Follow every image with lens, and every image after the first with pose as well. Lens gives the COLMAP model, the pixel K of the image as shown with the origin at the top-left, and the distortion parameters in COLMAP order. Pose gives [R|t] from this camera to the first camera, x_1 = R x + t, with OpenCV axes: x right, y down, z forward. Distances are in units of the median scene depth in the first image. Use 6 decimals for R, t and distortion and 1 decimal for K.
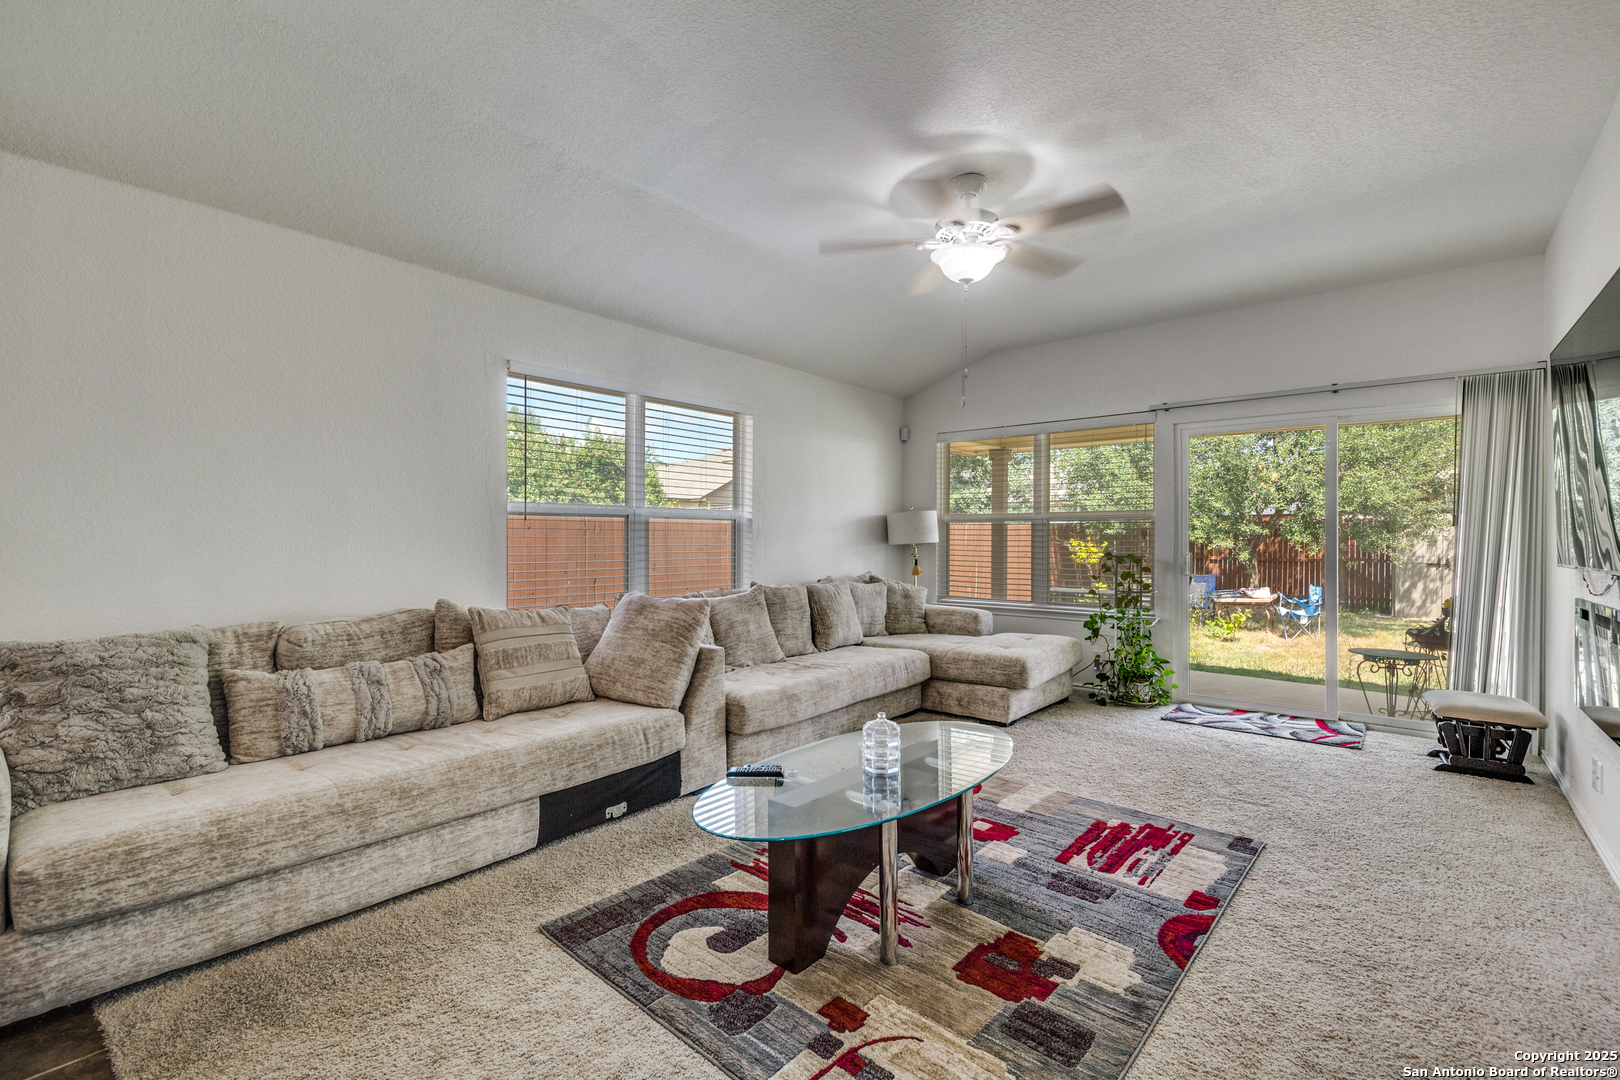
lens RADIAL K [[713.8, 0, 810.0], [0, 713.8, 540.0], [0, 0, 1]] dist [0.010155, 0.000018]
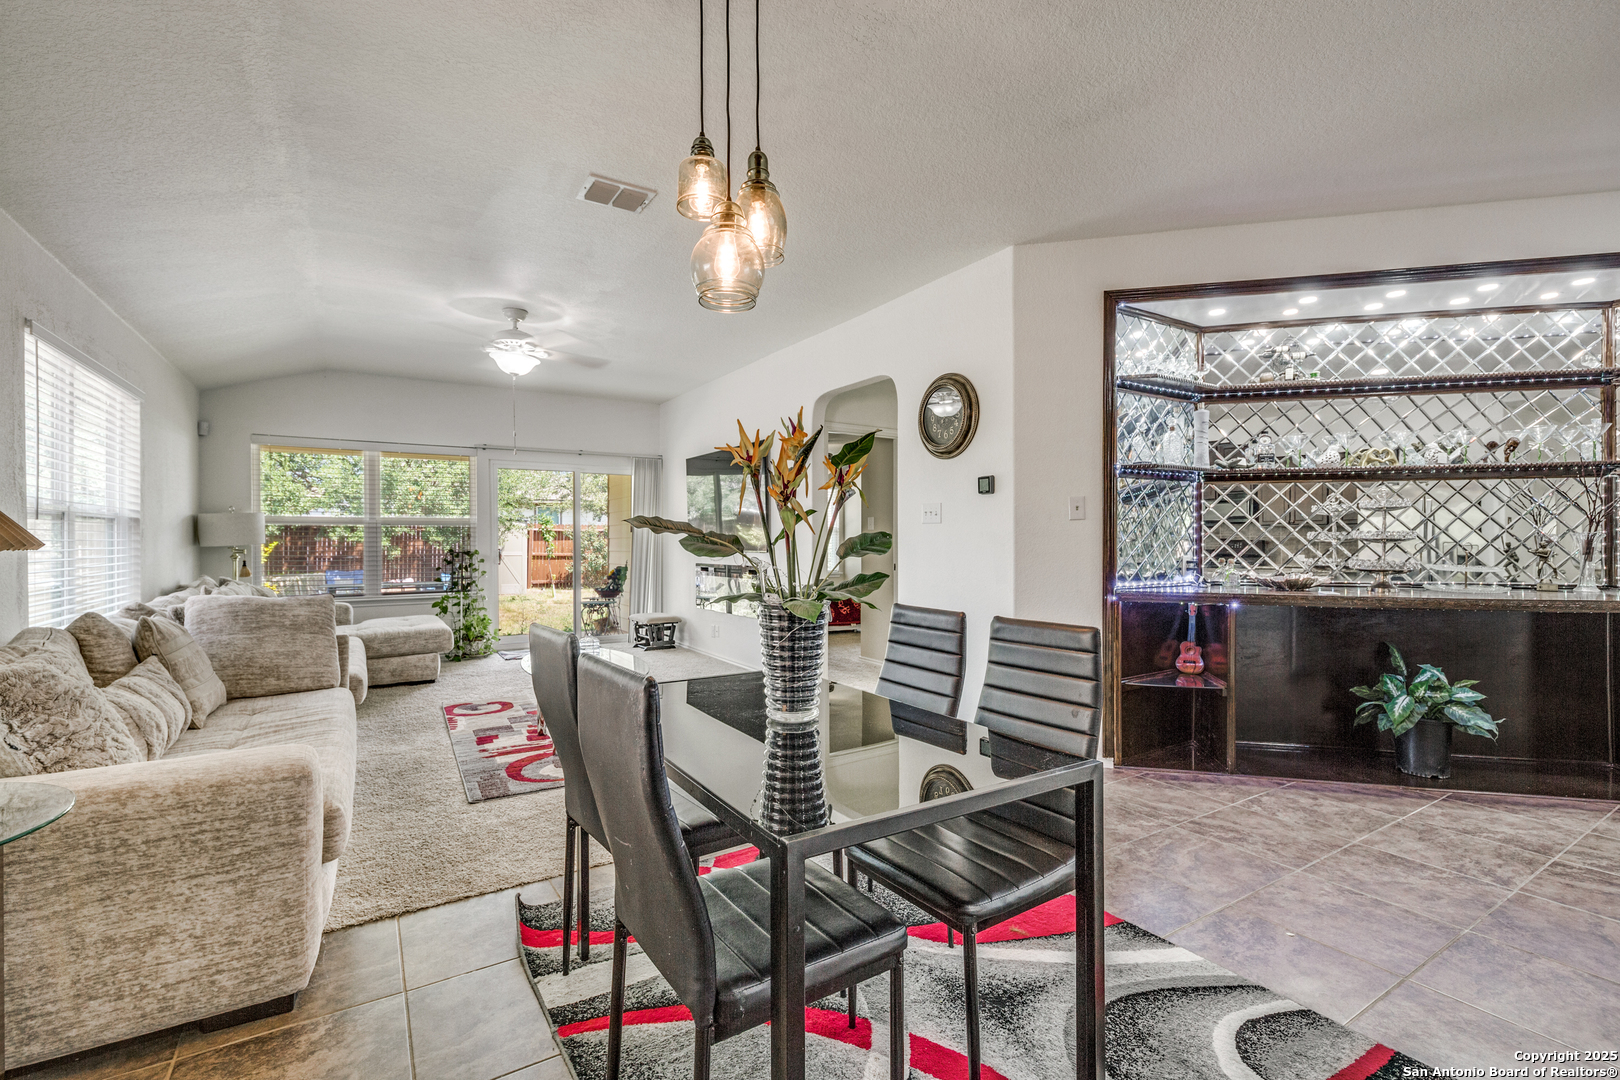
lens RADIAL K [[713.8, 0, 810.0], [0, 713.8, 540.0], [0, 0, 1]] dist [0.010155, 0.000018]
pose [[0.302039, -0.004422, 0.953285, -1.135669], [0.002293, 0.999990, 0.003912, -0.005954], [-0.953293, 0.001004, 0.302046, -0.088181]]
